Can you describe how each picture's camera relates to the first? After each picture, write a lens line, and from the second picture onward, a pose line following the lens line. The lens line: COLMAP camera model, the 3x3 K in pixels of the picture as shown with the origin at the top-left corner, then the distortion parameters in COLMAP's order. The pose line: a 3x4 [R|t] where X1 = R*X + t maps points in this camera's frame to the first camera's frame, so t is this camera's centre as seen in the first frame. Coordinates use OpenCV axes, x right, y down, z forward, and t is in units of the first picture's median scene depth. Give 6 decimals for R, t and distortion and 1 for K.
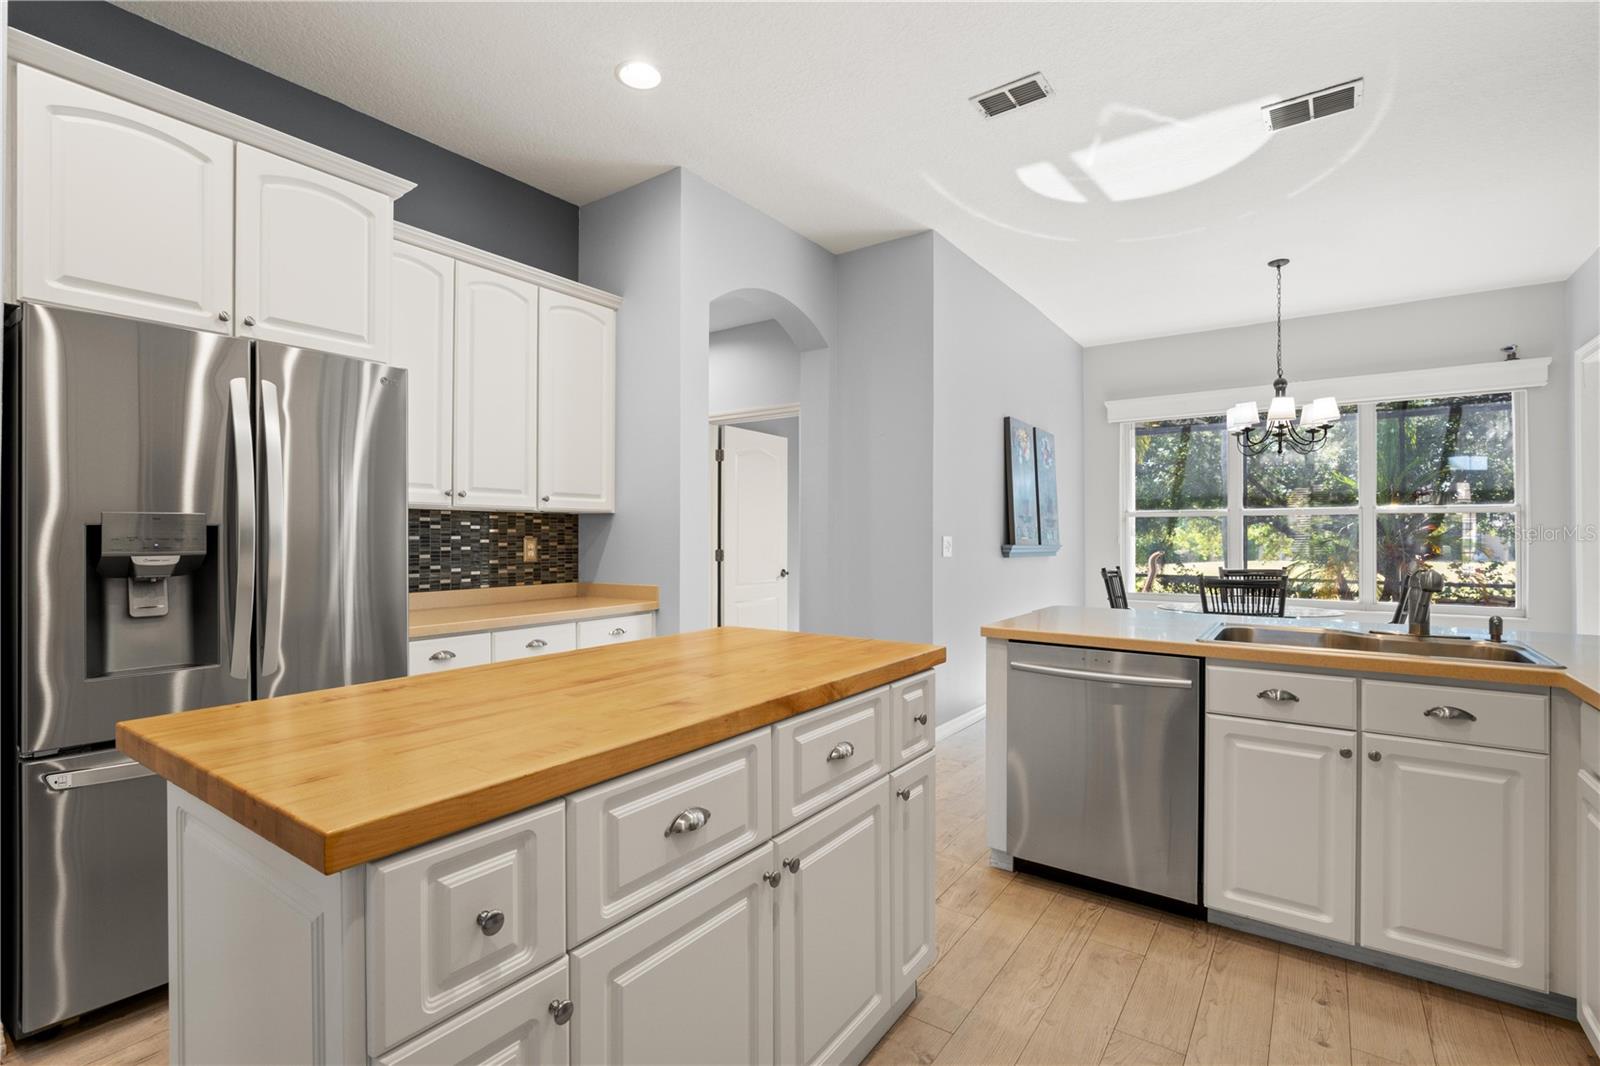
lens RADIAL K [[728.9, 0, 808.3], [0, 728.9, 530.0], [0, 0, 1]] dist [-0.014661, 0.003183]
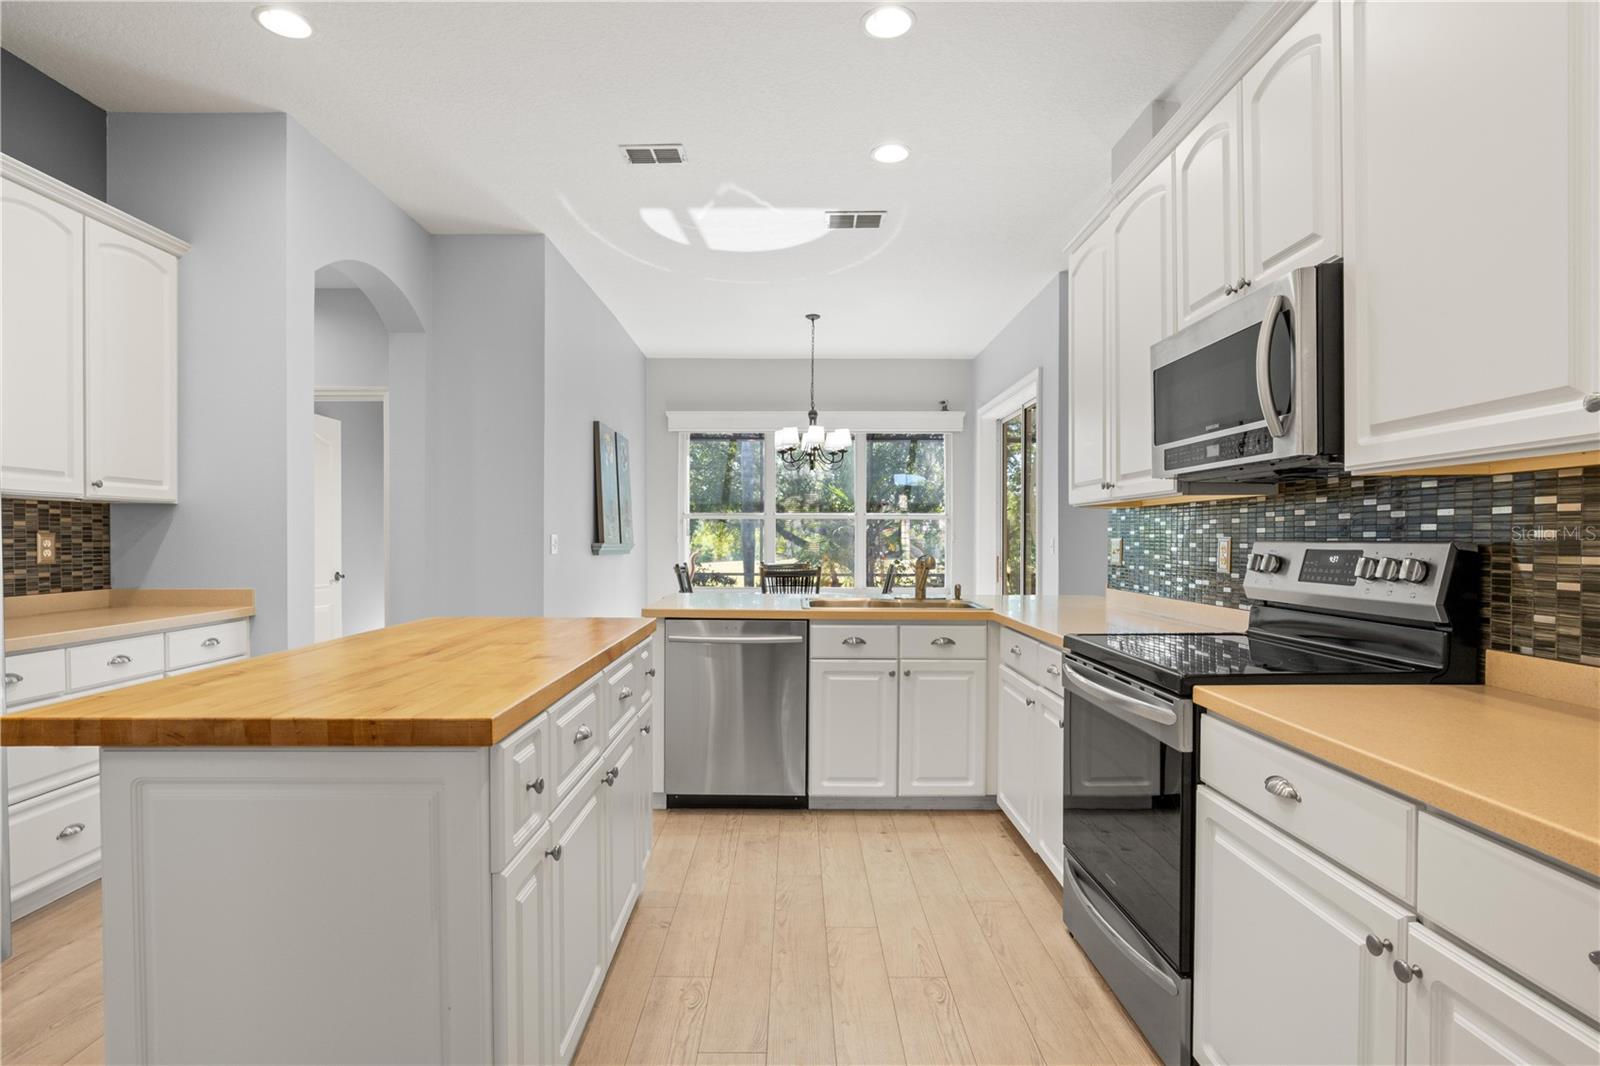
lens RADIAL K [[788.8, 0, 795.5], [0, 788.8, 543.1], [0, 0, 1]] dist [-0.011966, 0.000904]
pose [[0.819380, -0.001251, 0.573249, -0.224430], [-0.007632, 0.999885, 0.013090, 0.005124], [-0.573200, -0.015101, 0.819276, -0.148431]]
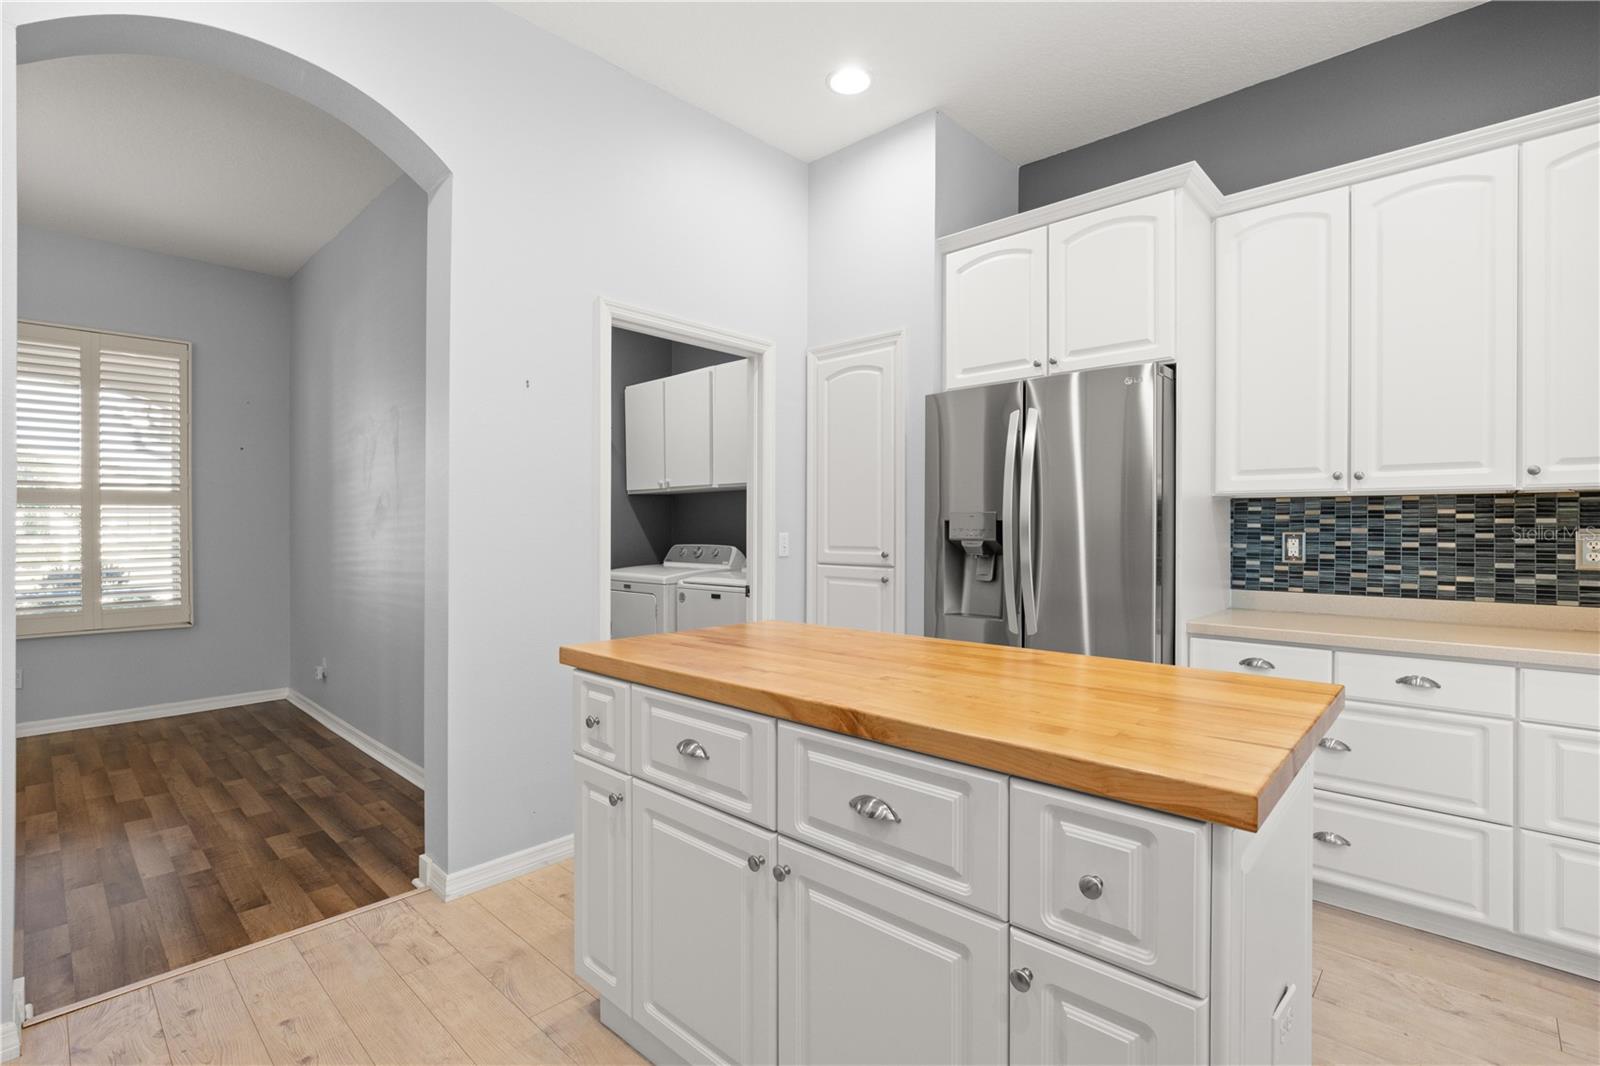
lens RADIAL K [[728.9, 0, 794.7], [0, 728.9, 529.7], [0, 0, 1]] dist [-0.014661, 0.003183]
pose [[-0.133166, 0.005766, -0.991077, 0.352590], [0.006281, 0.999968, 0.004974, 0.001720], [0.991074, -0.005563, -0.133198, 0.439447]]
